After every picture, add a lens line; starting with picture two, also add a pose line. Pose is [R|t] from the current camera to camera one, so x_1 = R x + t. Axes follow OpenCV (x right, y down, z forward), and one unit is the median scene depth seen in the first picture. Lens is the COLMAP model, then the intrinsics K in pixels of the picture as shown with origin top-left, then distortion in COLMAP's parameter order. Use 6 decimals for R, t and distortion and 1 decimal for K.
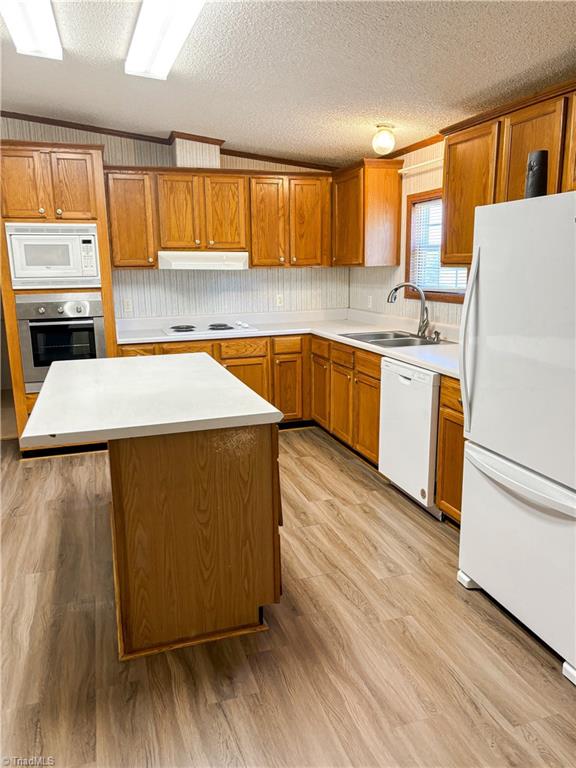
lens RADIAL K [[586.3, 0, 288.0], [0, 586.3, 384.0], [0, 0, 1]] dist [0.030393, -0.000120]
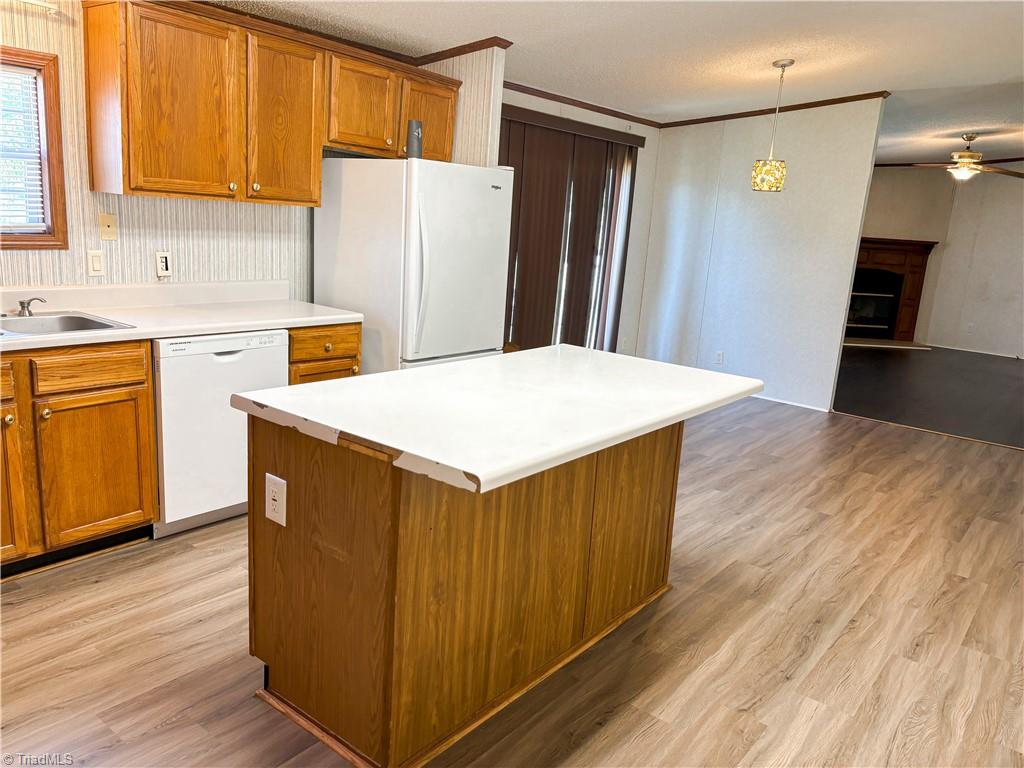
lens RADIAL K [[781.8, 0, 512.0], [0, 781.8, 384.0], [0, 0, 1]] dist [0.030393, -0.000120]
pose [[-0.554579, -0.200766, 0.807549, -0.870585], [0.112919, 0.943325, 0.312068, -0.264430], [-0.824434, 0.264254, -0.500478, 1.340025]]
